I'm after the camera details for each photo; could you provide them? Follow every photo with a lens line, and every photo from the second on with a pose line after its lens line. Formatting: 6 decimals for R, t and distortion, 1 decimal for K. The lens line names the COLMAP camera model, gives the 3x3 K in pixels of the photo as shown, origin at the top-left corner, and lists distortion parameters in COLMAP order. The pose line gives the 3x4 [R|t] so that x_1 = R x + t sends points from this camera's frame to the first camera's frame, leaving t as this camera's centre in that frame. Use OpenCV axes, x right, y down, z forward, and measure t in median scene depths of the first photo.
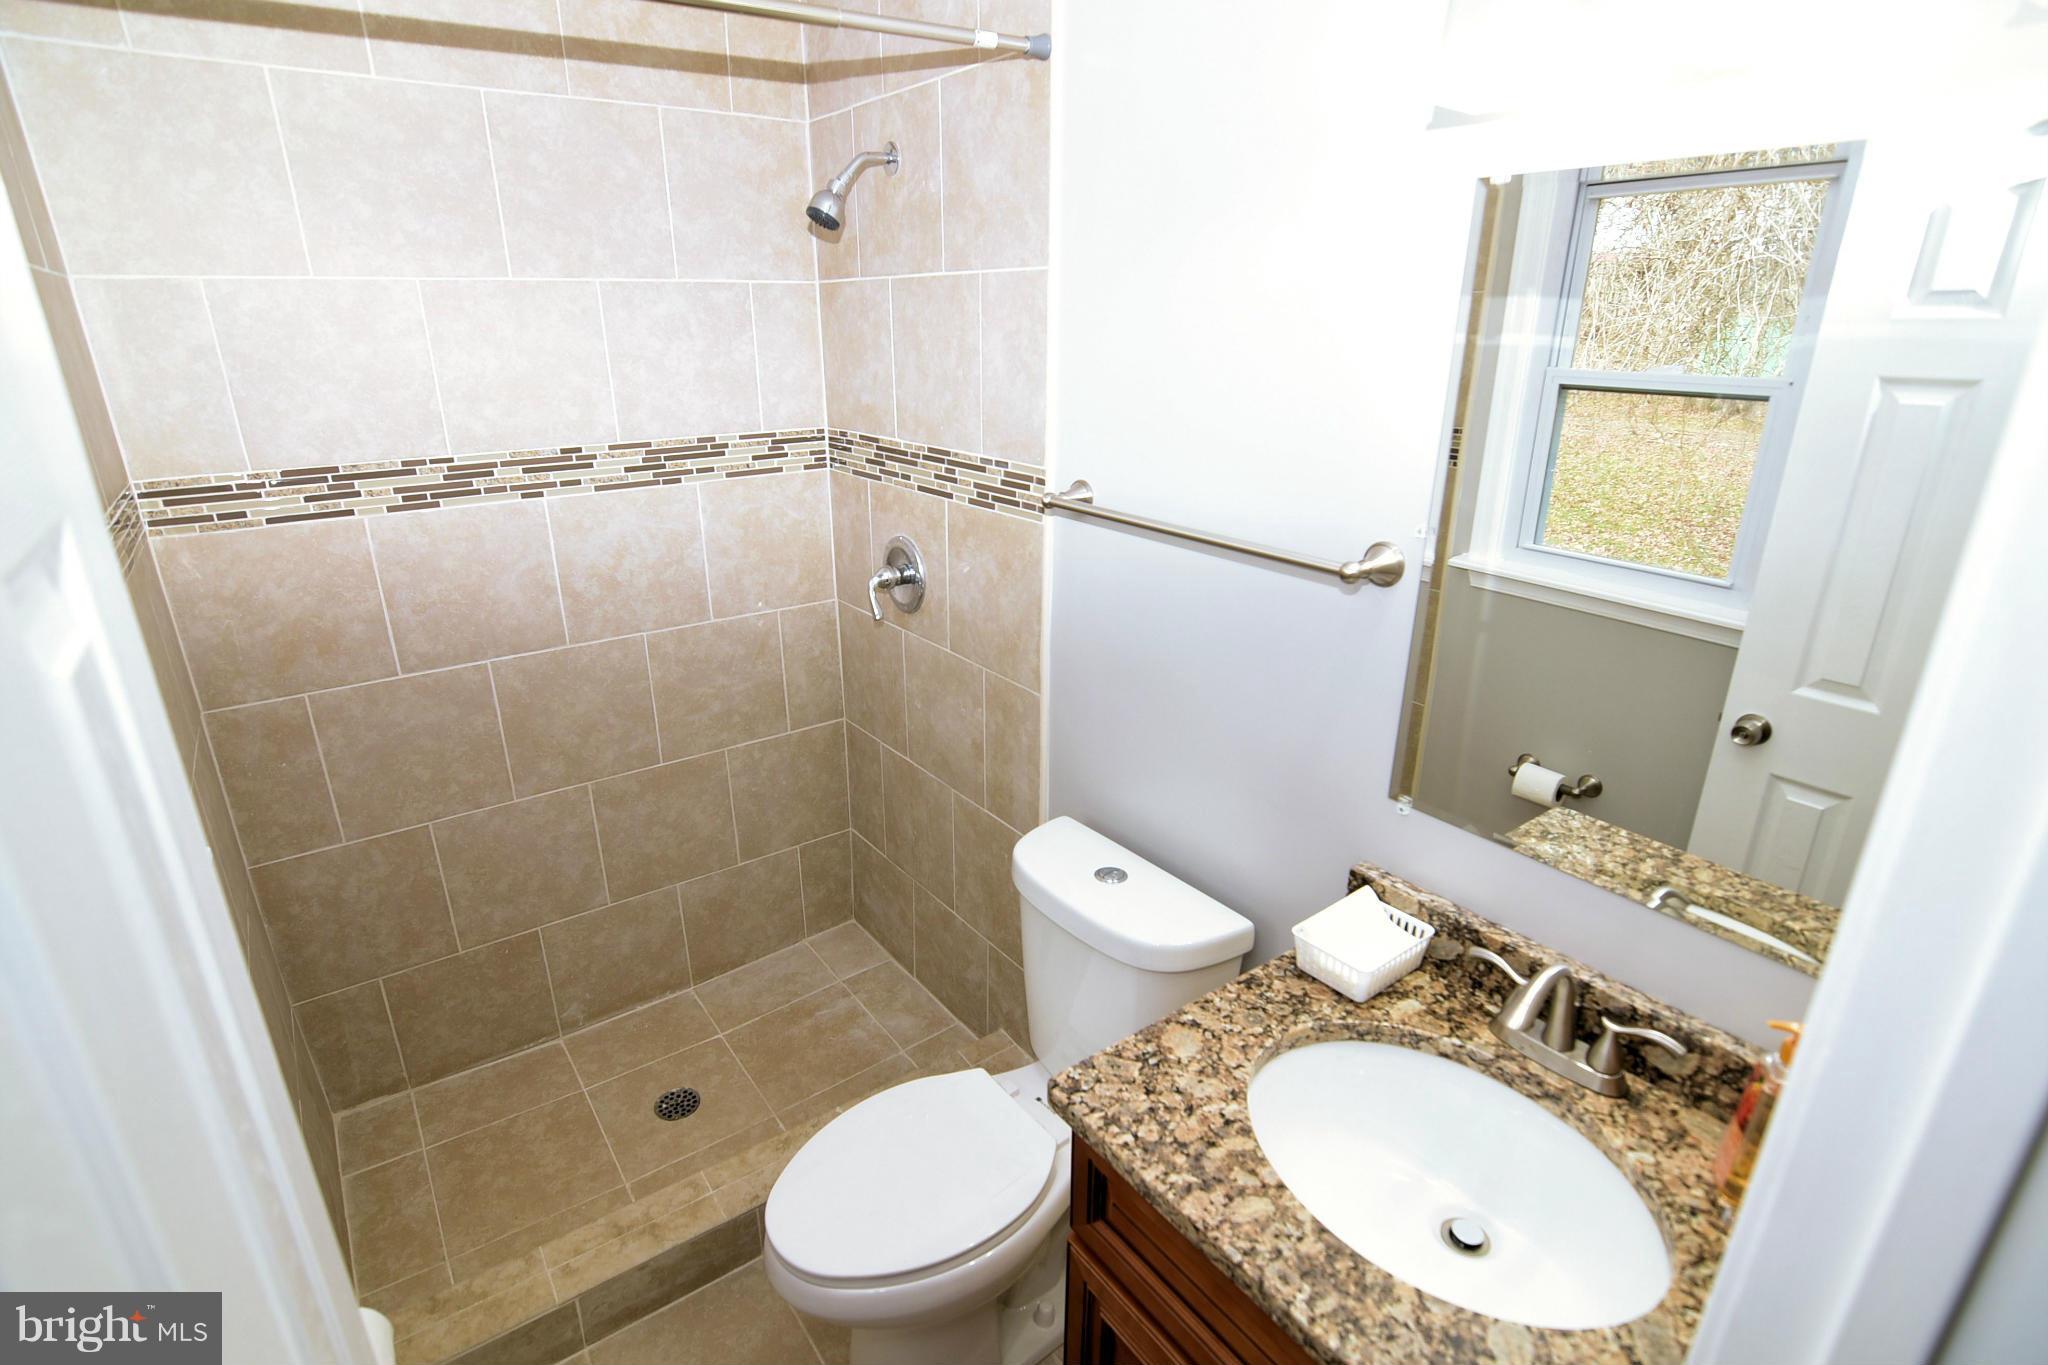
lens RADIAL K [[1000.2, 0, 1011.7], [0, 1000.2, 690.3], [0, 0, 1]] dist [-0.029565, 0.010295]
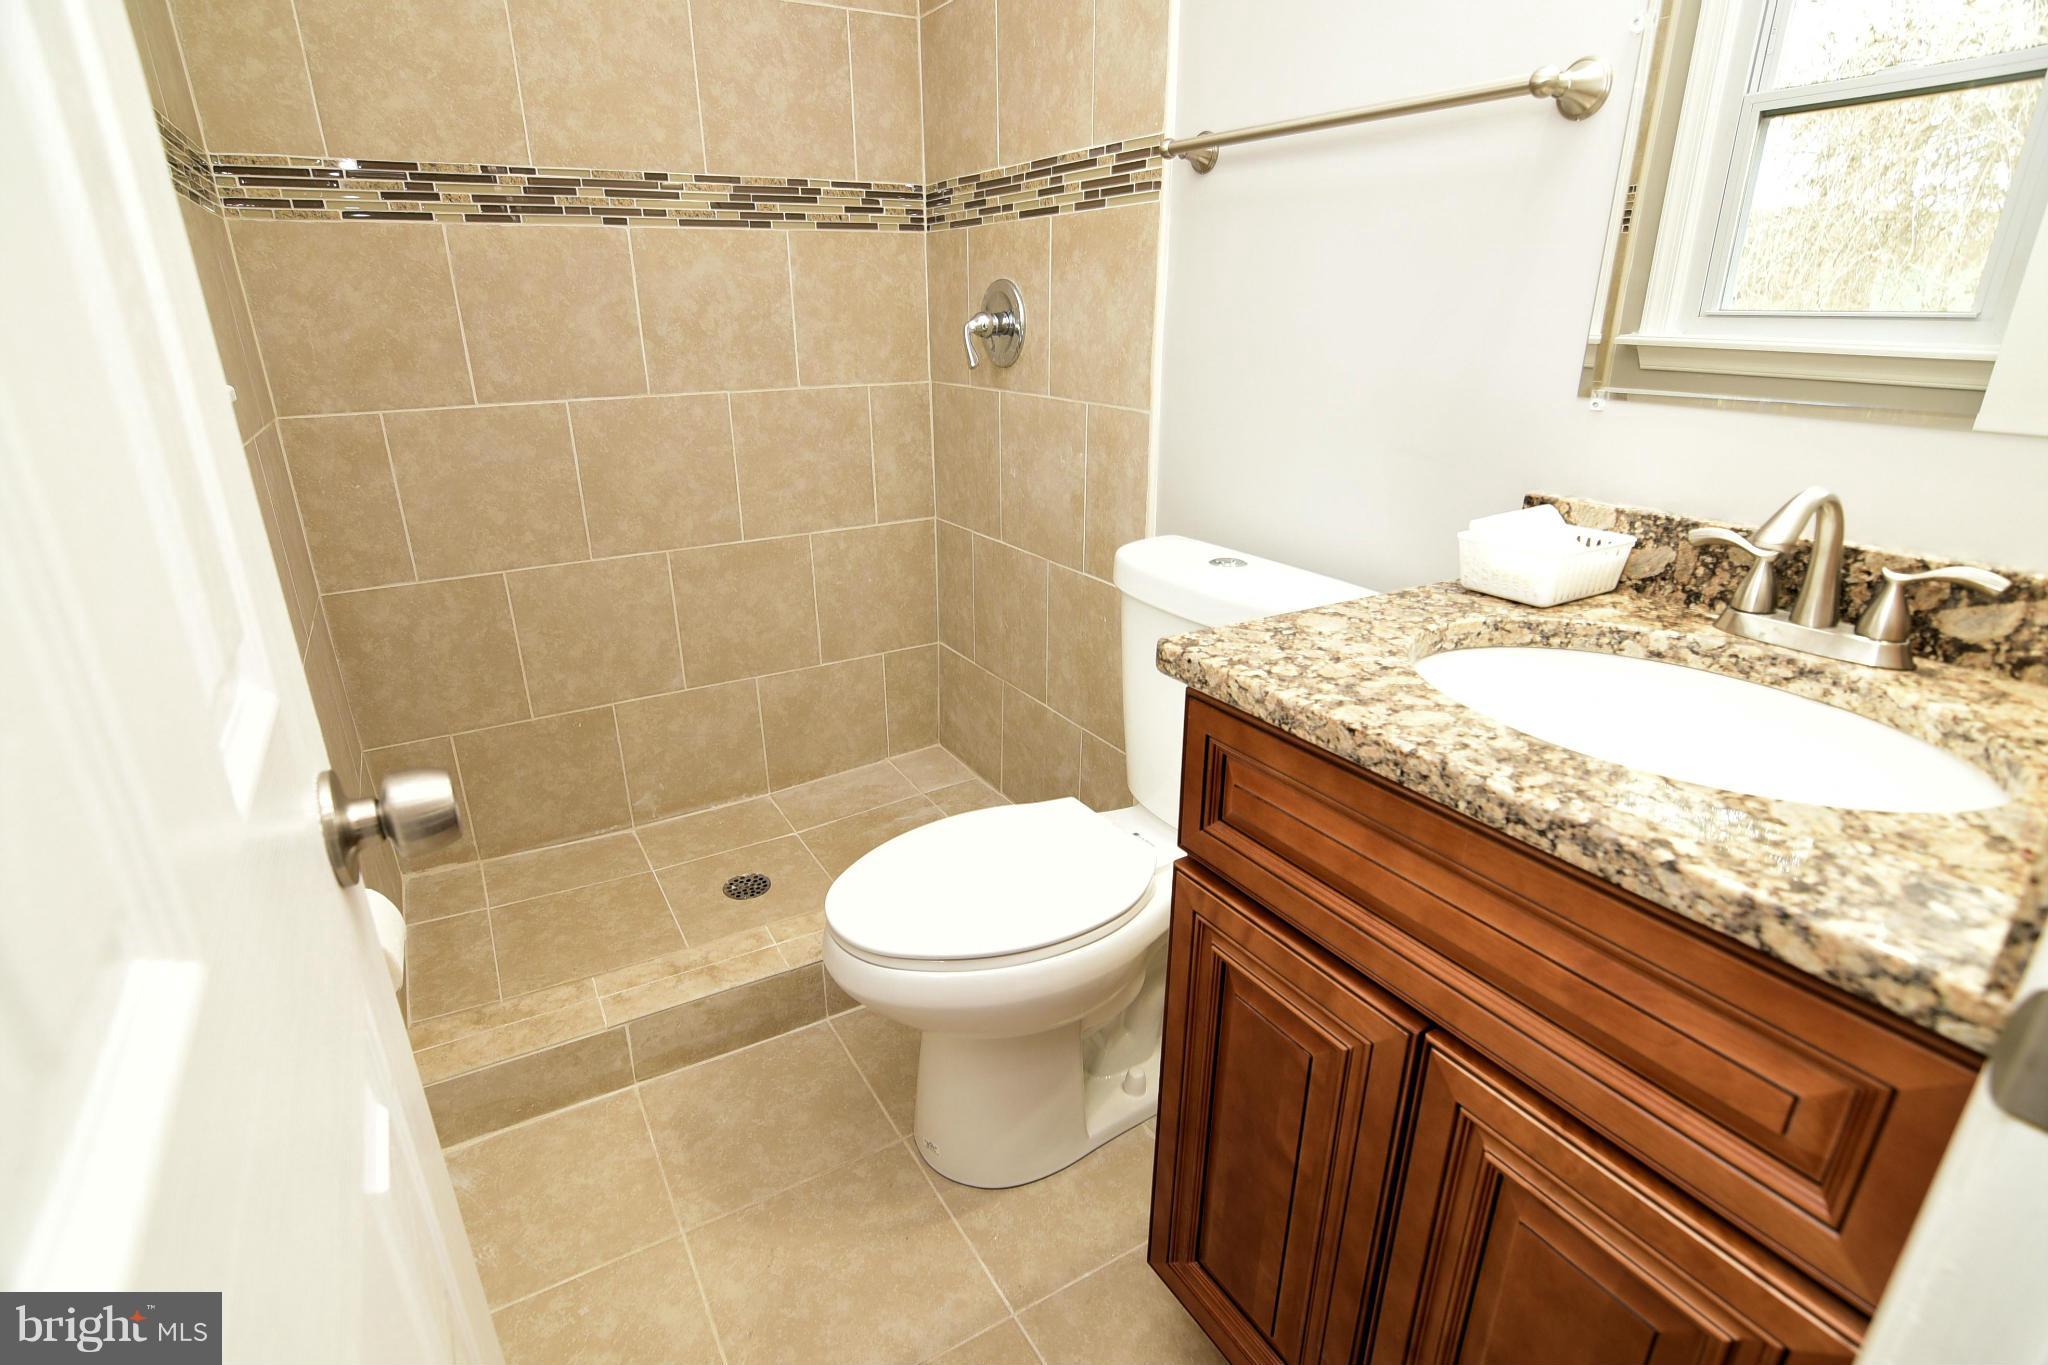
lens RADIAL K [[996.8, 0, 1015.1], [0, 996.8, 686.0], [0, 0, 1]] dist [-0.029934, 0.010026]
pose [[0.995384, 0.030217, -0.091089, -0.002718], [-0.029172, 0.999493, 0.012788, 0.236476], [0.091429, -0.010072, 0.995761, 0.095676]]
